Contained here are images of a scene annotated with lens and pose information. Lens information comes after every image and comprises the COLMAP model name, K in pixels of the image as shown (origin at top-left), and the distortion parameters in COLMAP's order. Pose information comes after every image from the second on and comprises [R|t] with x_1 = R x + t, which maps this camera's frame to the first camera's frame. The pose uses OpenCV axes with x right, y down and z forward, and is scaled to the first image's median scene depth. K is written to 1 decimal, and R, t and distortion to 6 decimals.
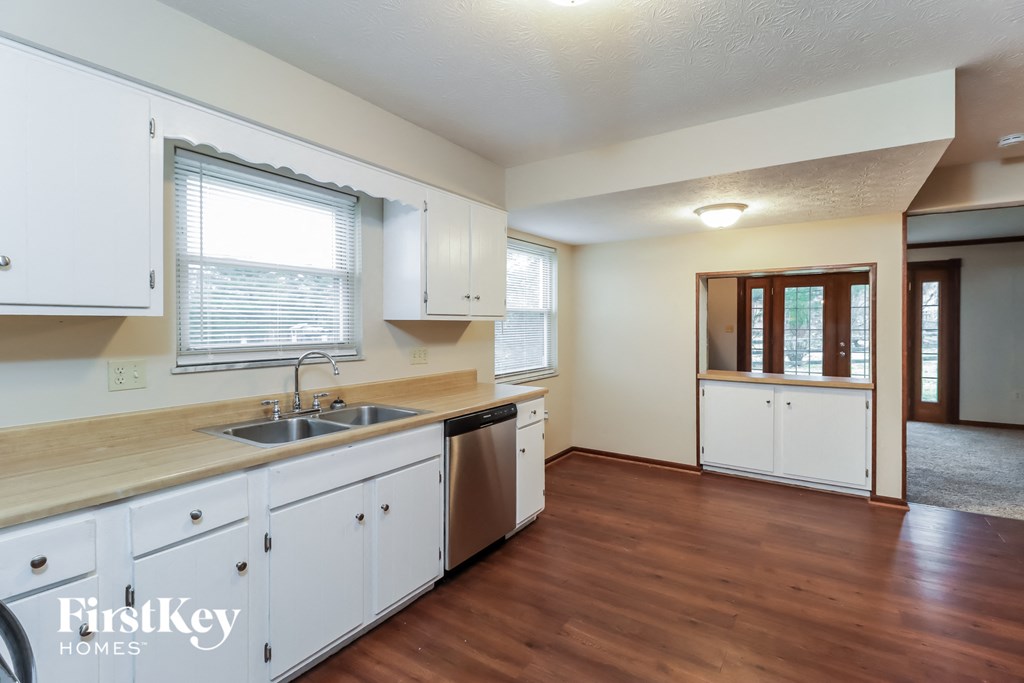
lens RADIAL K [[479.5, 0, 513.9], [0, 479.5, 320.6], [0, 0, 1]] dist [0.000813, 0.000008]
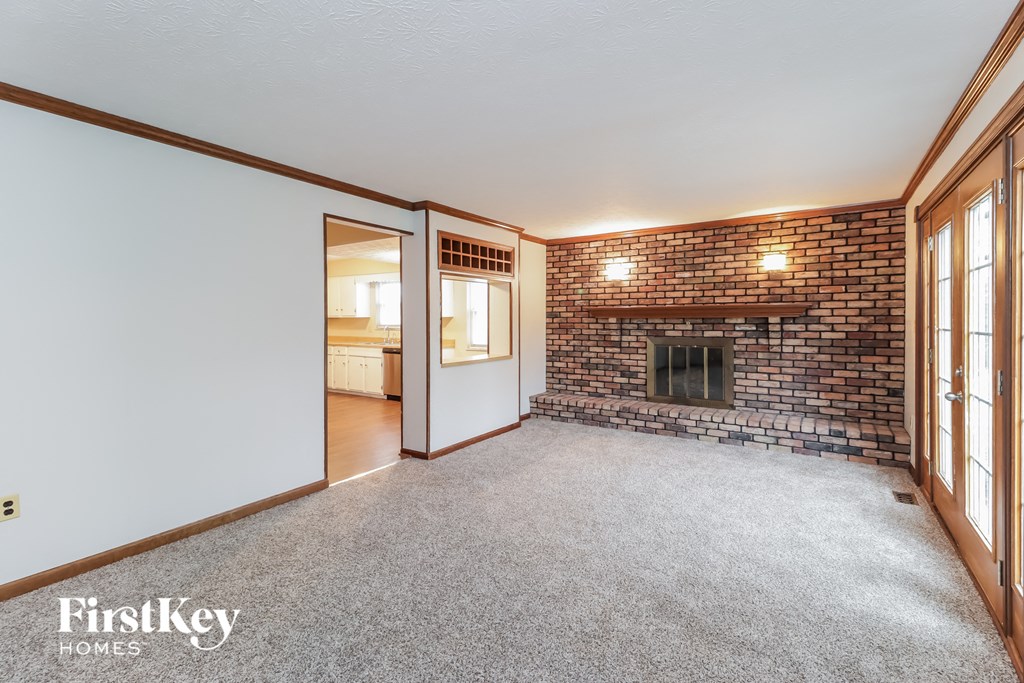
lens RADIAL K [[479.5, 0, 513.9], [0, 479.5, 320.6], [0, 0, 1]] dist [0.000813, 0.000008]
pose [[0.007466, 0.001705, -0.999971, 3.019068], [0.002639, 0.999995, 0.001725, 0.015681], [0.999969, -0.002651, 0.007461, 1.791060]]
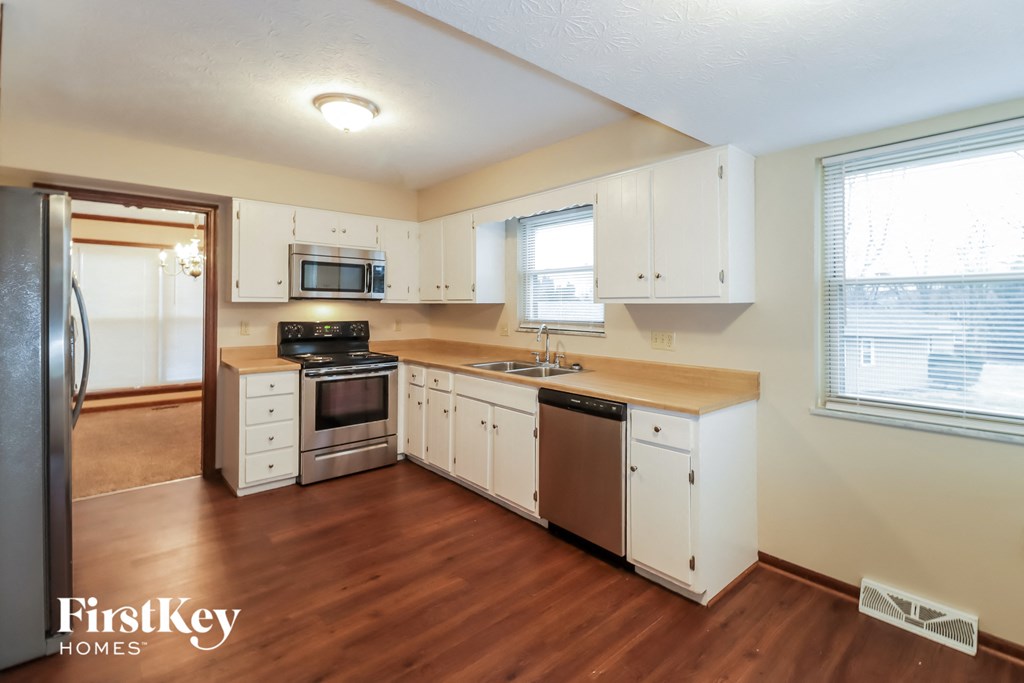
lens RADIAL K [[474.7, 0, 515.6], [0, 474.7, 308.5], [0, 0, 1]] dist [0.000463, 0.000077]
pose [[-0.257887, -0.003667, -0.966168, 0.956668], [-0.004246, 0.999987, -0.002662, 0.016283], [0.966166, 0.003416, -0.257900, 1.187114]]
